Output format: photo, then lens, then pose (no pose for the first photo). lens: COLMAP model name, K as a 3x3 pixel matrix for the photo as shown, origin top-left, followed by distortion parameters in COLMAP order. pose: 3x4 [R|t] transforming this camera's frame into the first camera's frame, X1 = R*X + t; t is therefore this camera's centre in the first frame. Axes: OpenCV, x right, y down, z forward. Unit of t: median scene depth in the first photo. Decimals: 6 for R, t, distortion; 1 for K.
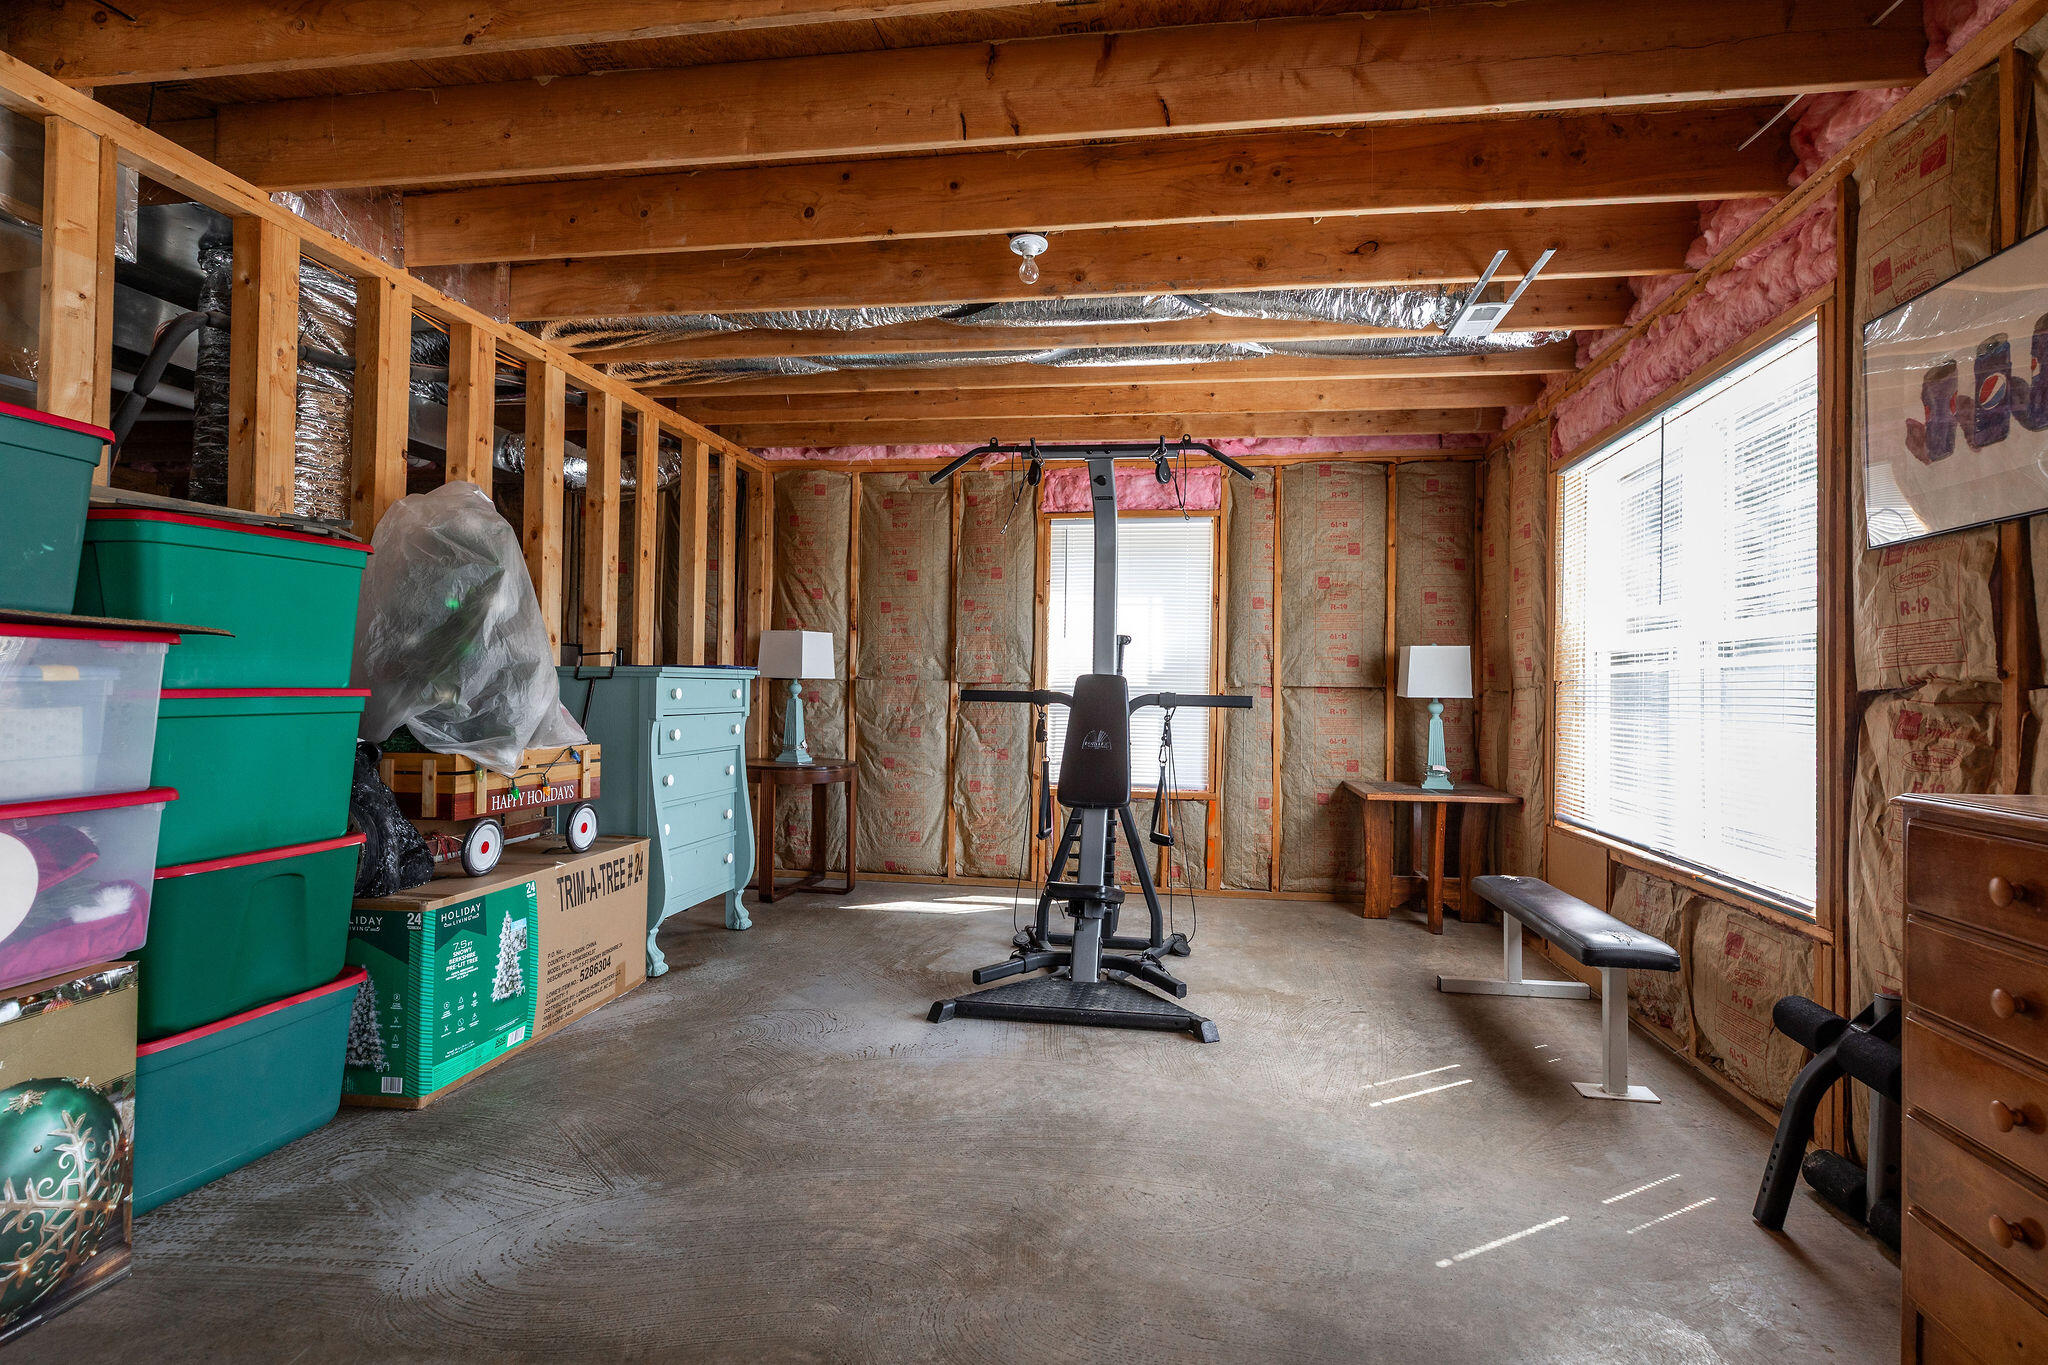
lens RADIAL K [[1011.0, 0, 1044.3], [0, 1011.0, 680.4], [0, 0, 1]] dist [0.001537, 0.000063]
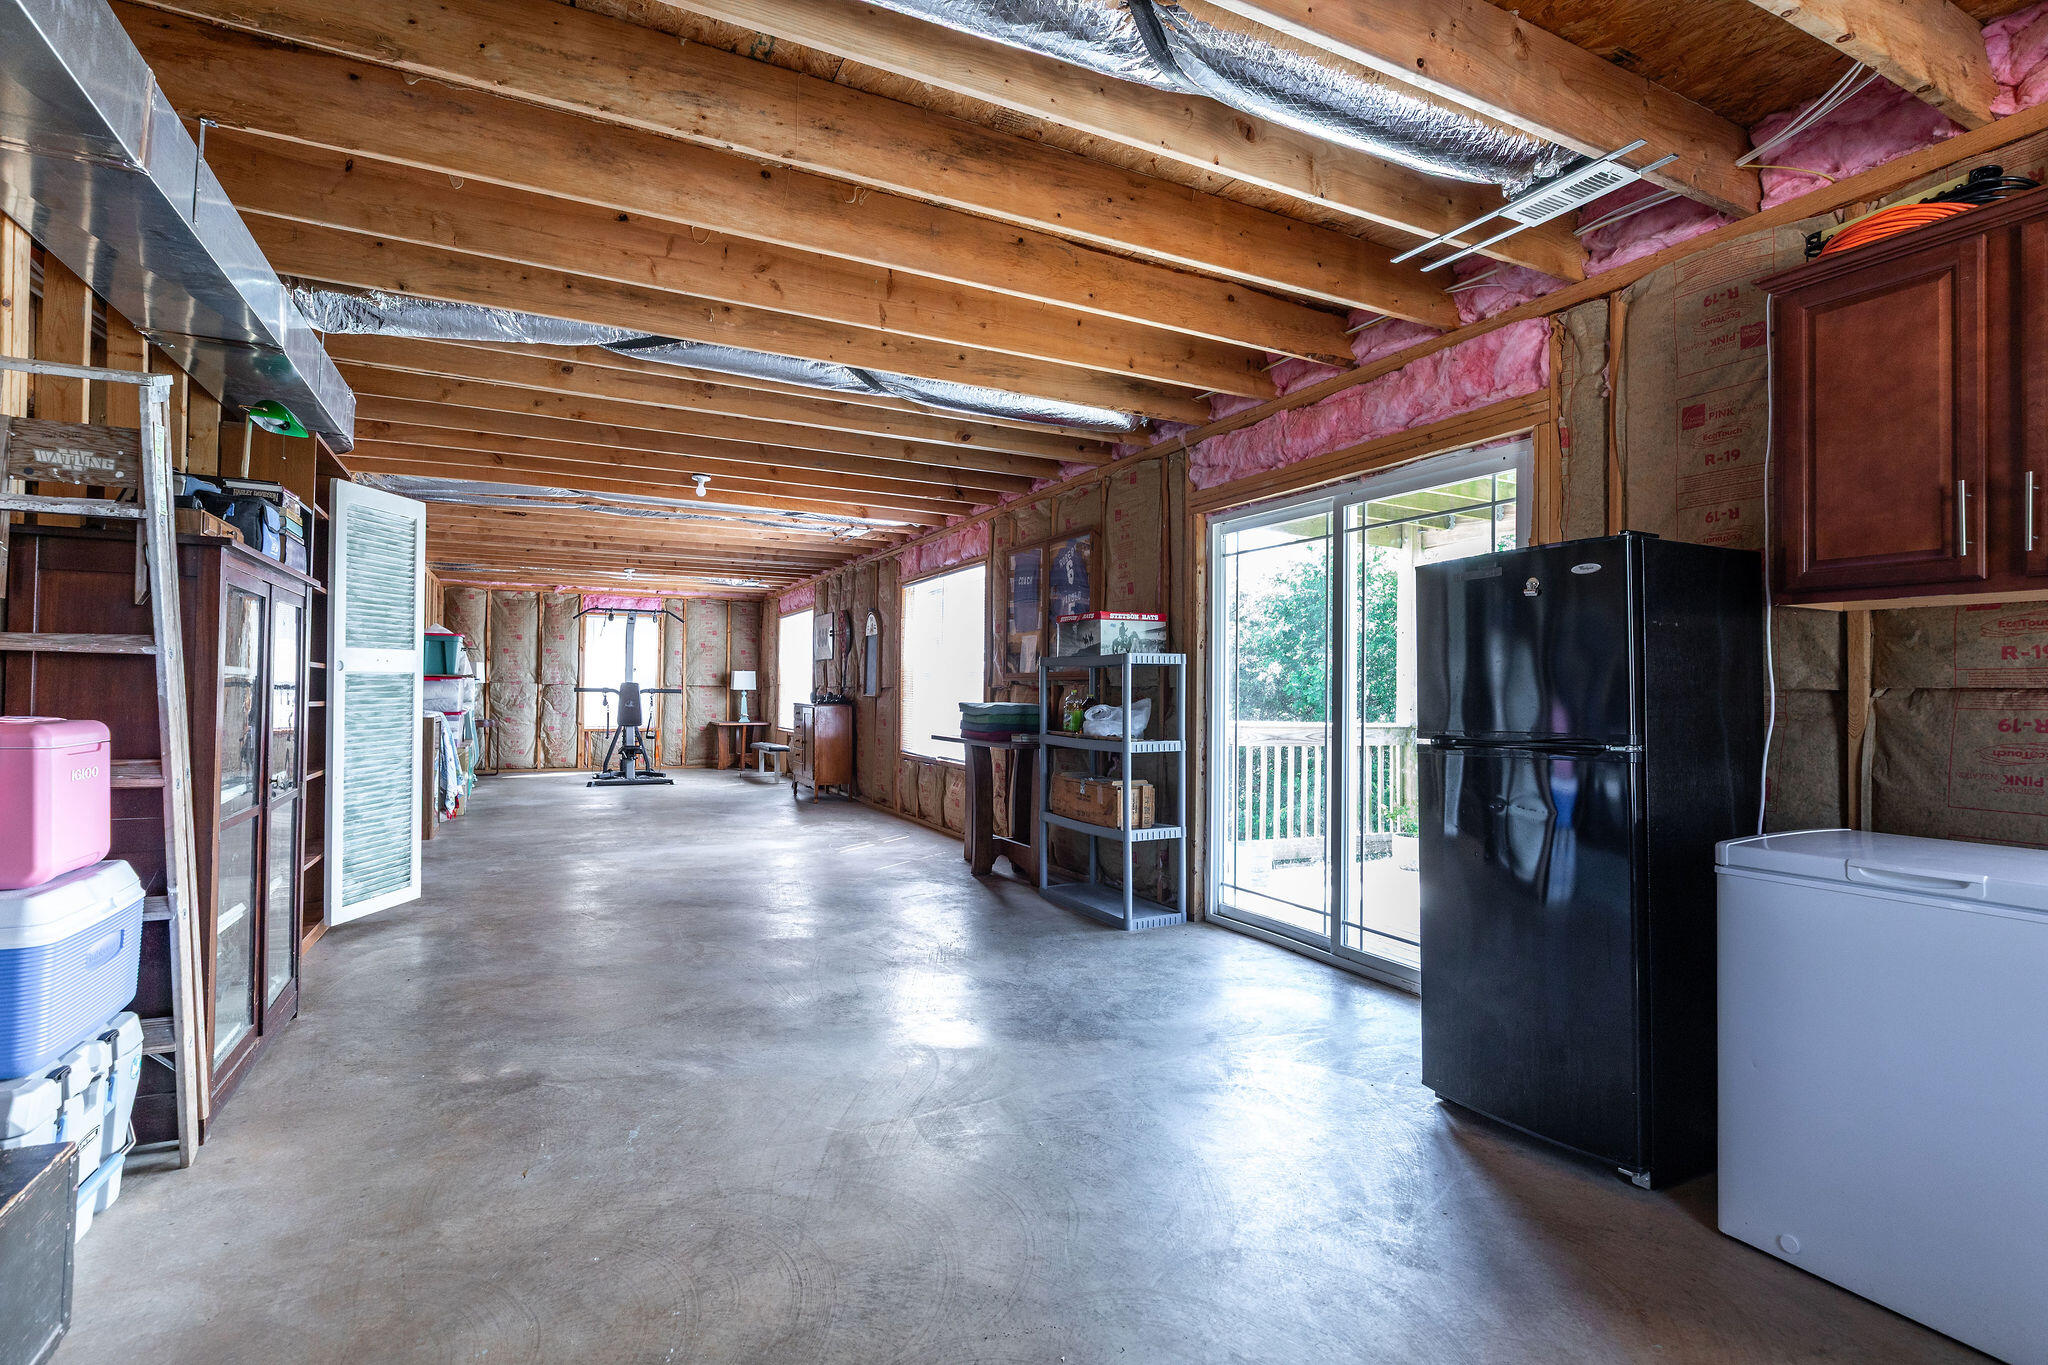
lens RADIAL K [[1011.0, 0, 1043.1], [0, 1011.0, 680.4], [0, 0, 1]] dist [0.001537, 0.000063]
pose [[0.810319, -0.000591, 0.585989, -0.526500], [-0.003404, 0.999978, 0.005716, -0.024325], [-0.585979, -0.006626, 0.810299, -1.585620]]
